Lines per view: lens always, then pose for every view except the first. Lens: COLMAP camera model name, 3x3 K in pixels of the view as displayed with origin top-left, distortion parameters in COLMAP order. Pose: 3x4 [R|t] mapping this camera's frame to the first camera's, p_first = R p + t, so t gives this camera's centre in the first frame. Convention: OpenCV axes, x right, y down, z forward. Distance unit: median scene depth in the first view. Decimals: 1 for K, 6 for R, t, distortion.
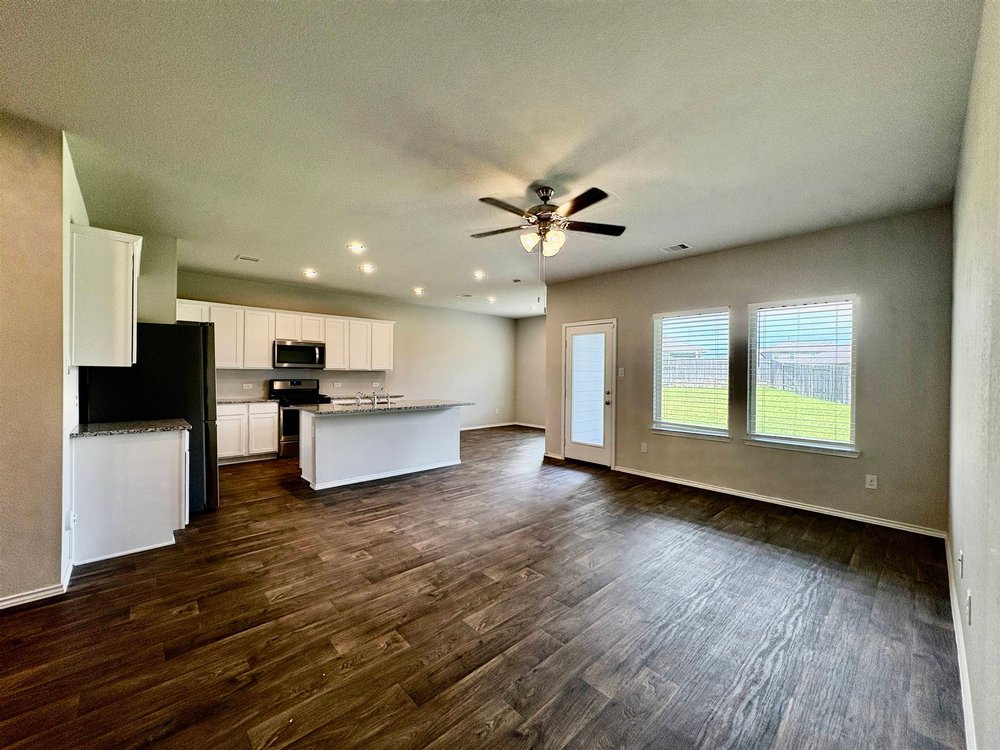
lens RADIAL K [[398.7, 0, 500.0], [0, 398.7, 375.0], [0, 0, 1]] dist [0.001386, -0.000183]
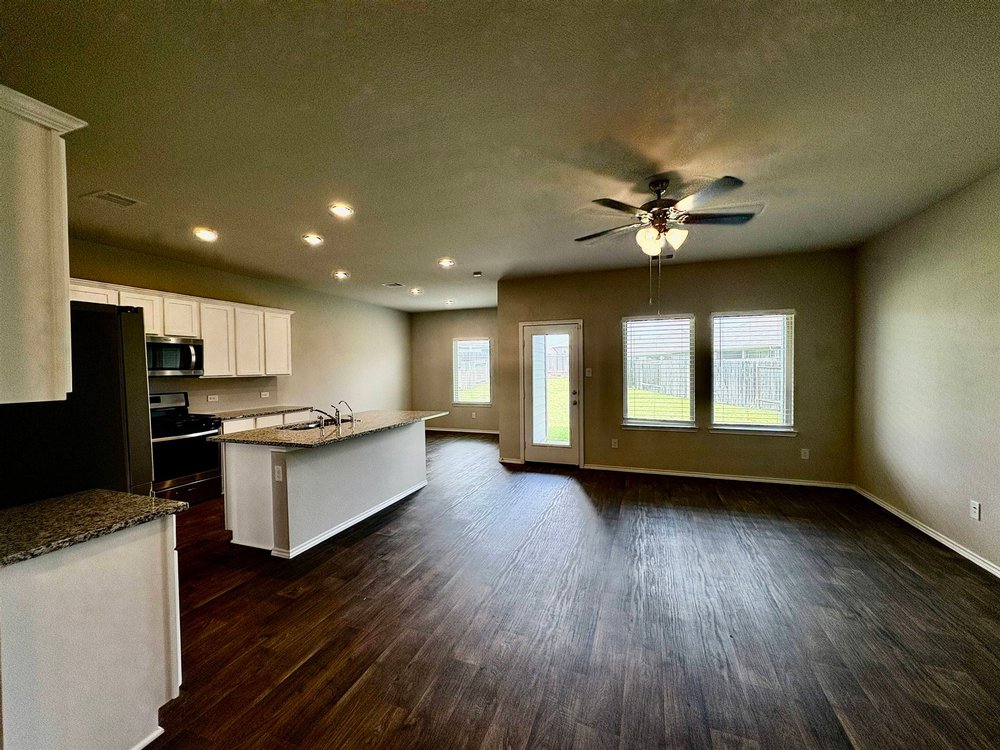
lens RADIAL K [[398.7, 0, 500.0], [0, 398.7, 375.0], [0, 0, 1]] dist [0.001386, -0.000183]
pose [[0.891939, -0.028416, 0.451262, -0.368392], [0.021857, 0.999566, 0.019742, -0.026072], [-0.451627, -0.007745, 0.892173, 0.192828]]
